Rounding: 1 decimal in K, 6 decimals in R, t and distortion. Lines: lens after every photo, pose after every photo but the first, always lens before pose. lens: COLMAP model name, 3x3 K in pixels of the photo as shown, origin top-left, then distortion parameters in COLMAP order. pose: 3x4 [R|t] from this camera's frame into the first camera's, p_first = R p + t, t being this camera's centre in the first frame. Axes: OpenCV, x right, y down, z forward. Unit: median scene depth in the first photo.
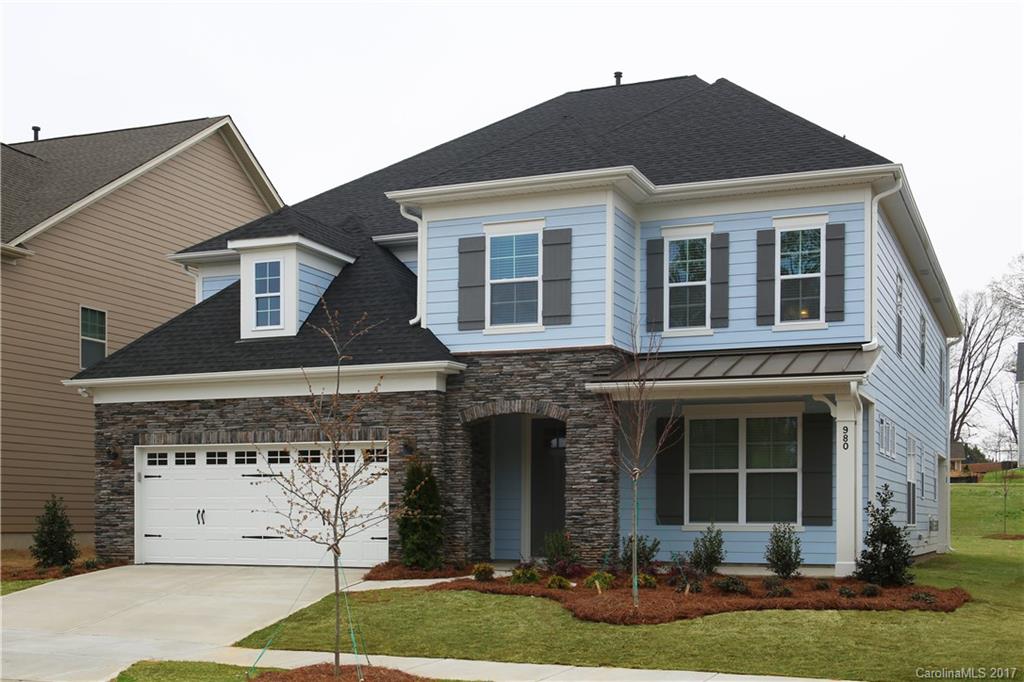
lens RADIAL K [[1188.6, 0, 511.6], [0, 1188.6, 298.2], [0, 0, 1]] dist [0.037603, 0.000000]
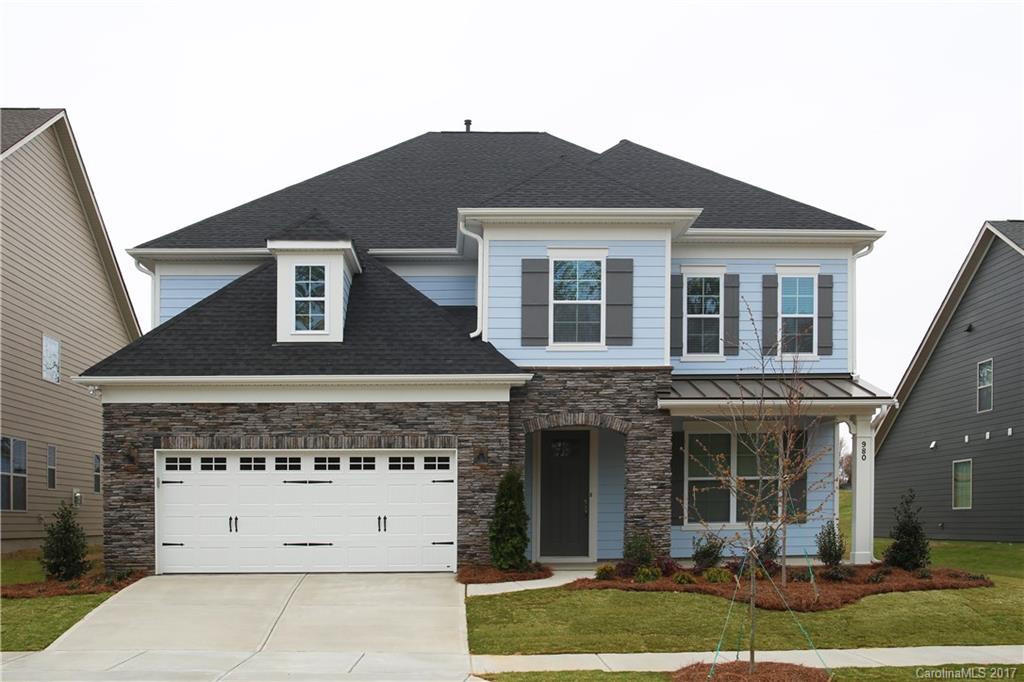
lens RADIAL K [[1038.8, 0, 512.0], [0, 1038.8, 343.0], [0, 0, 1]] dist [-0.034611, 0.000000]
pose [[0.913979, 0.055034, 0.402012, -0.424261], [-0.060234, 0.998184, 0.000296, 0.024986], [-0.401265, -0.024486, 0.915635, 0.158240]]
